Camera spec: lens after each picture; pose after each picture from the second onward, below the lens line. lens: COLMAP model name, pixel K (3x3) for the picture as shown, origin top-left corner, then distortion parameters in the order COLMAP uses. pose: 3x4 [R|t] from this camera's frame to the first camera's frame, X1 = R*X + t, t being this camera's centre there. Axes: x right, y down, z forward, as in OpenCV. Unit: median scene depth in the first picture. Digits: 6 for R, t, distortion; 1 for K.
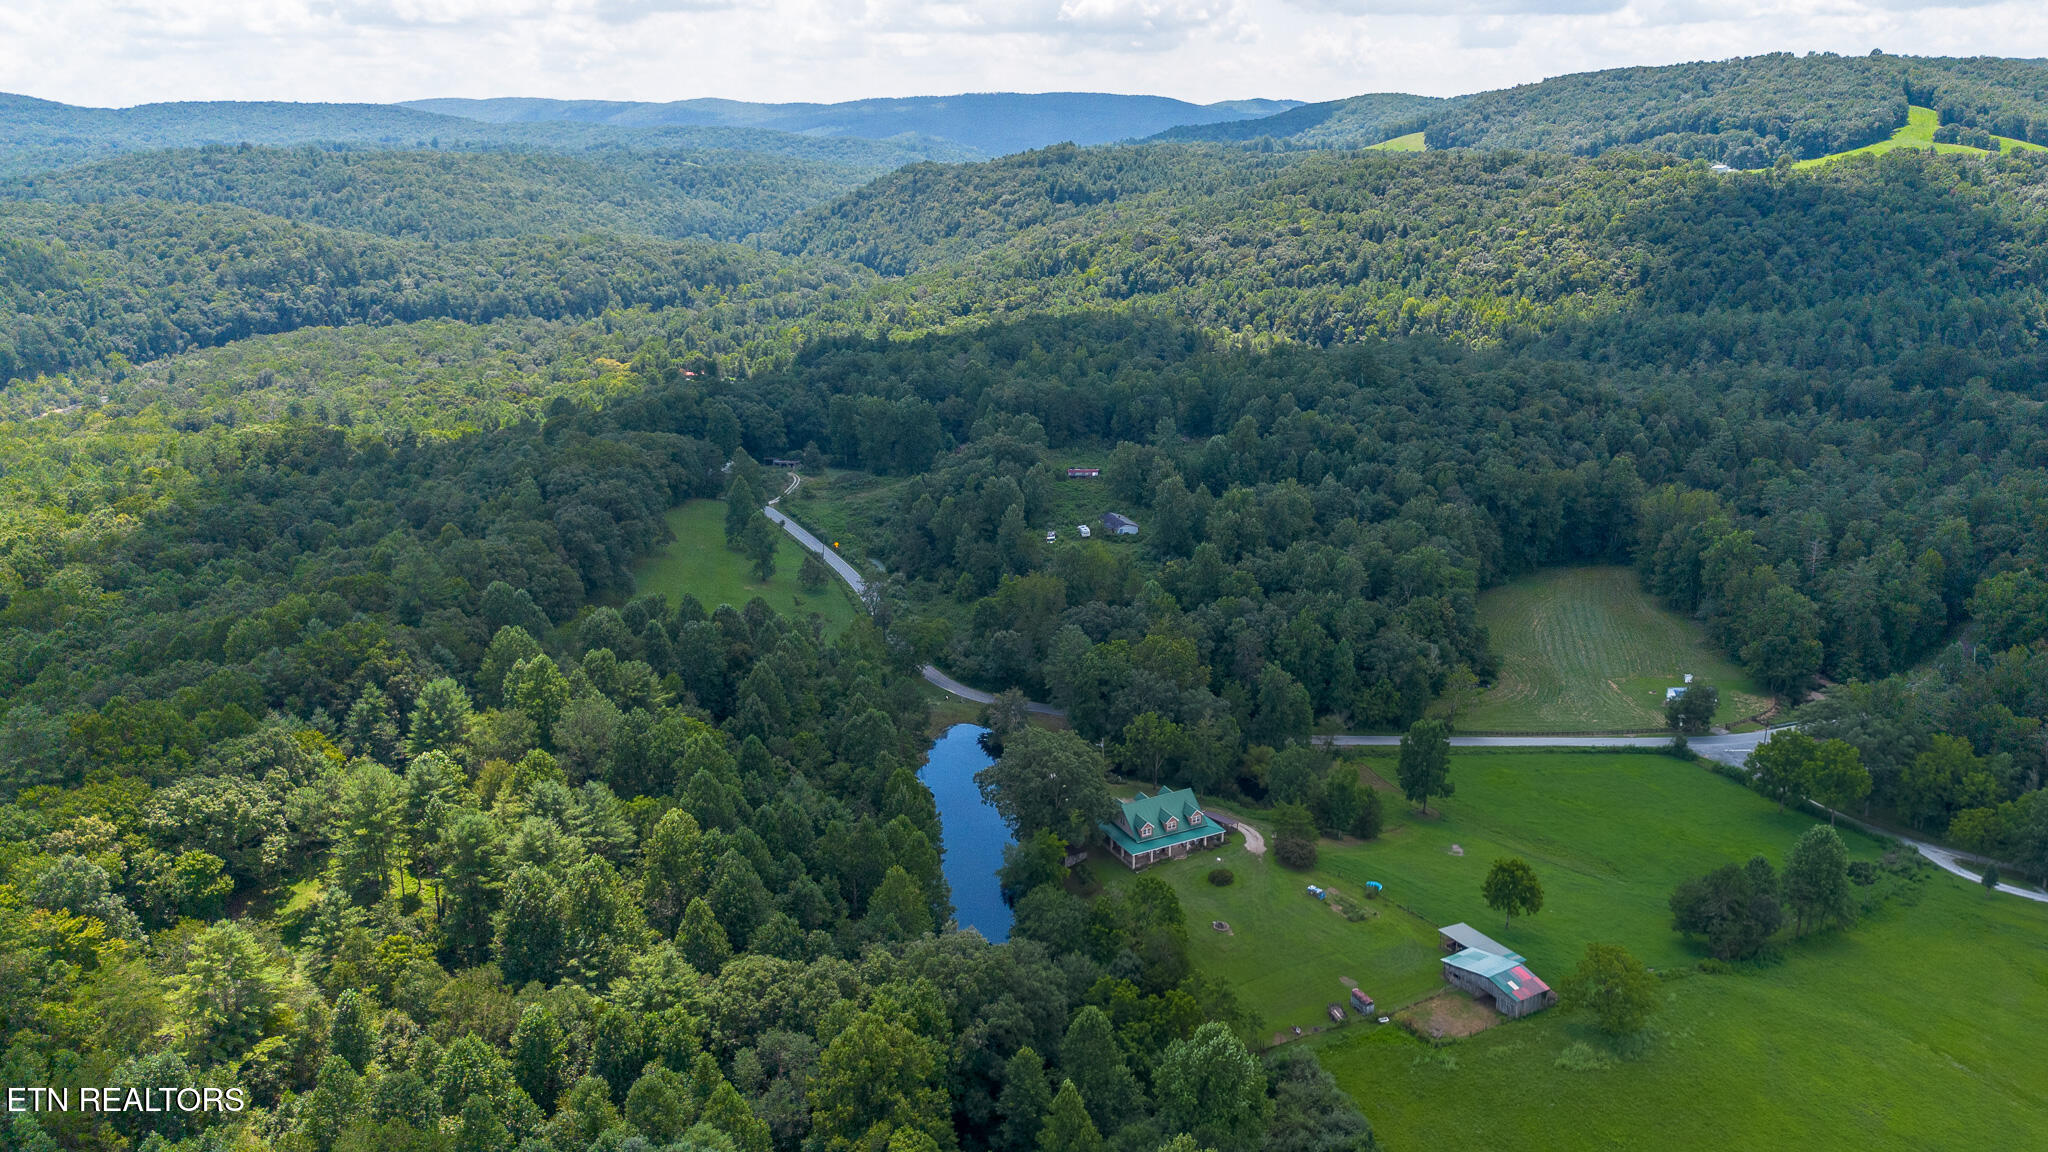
lens RADIAL K [[1439.7, 0, 1024.0], [0, 1439.7, 576.0], [0, 0, 1]] dist [0.080536, -0.097621]
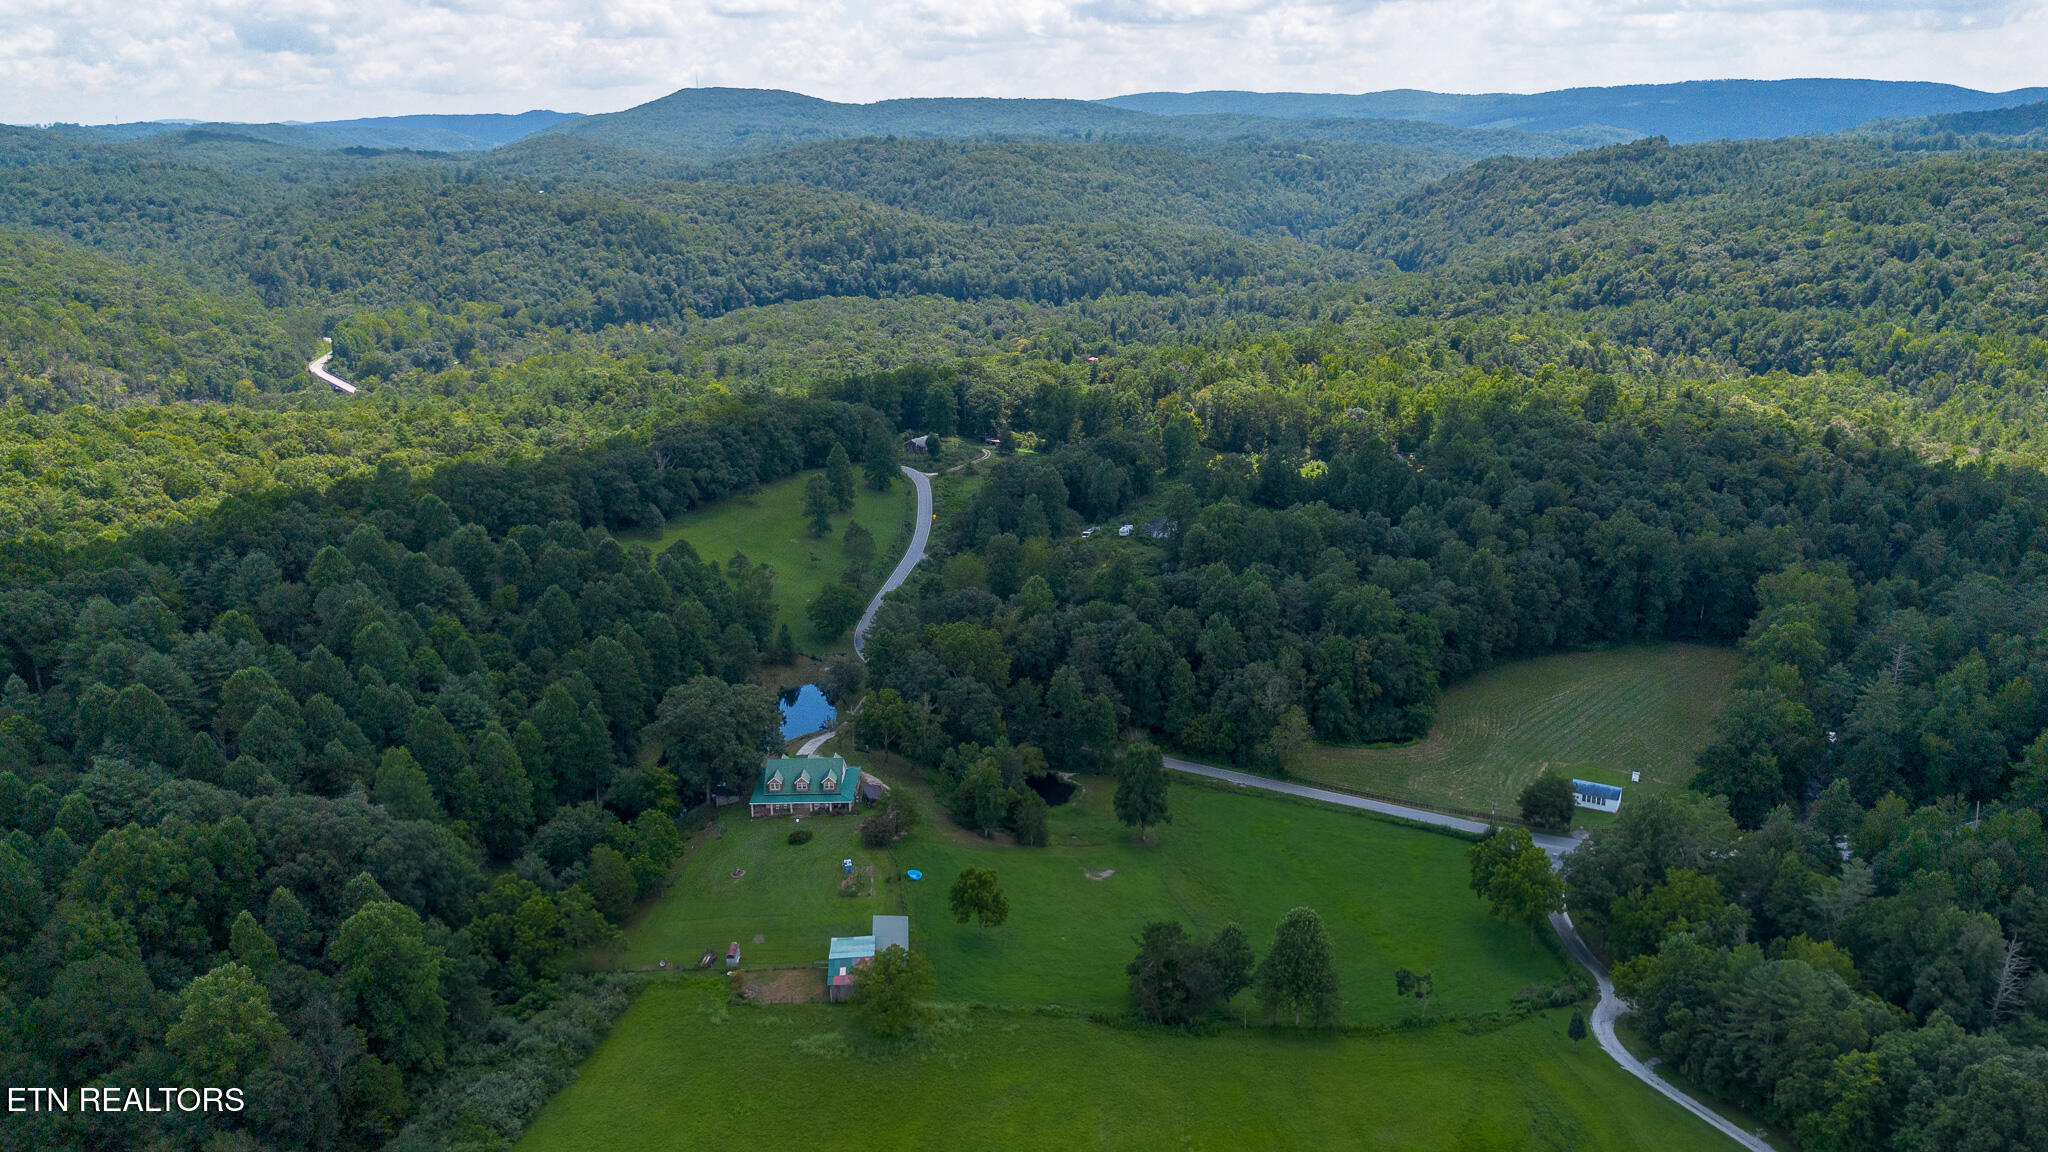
lens RADIAL K [[1464.3, 0, 1024.0], [0, 1464.3, 576.0], [0, 0, 1]] dist [0.048812, -0.053510]
pose [[0.898531, 0.135355, -0.417518, 0.145039], [-0.134742, 0.990393, 0.031101, -0.007696], [0.417716, 0.028312, 0.908136, 0.017672]]
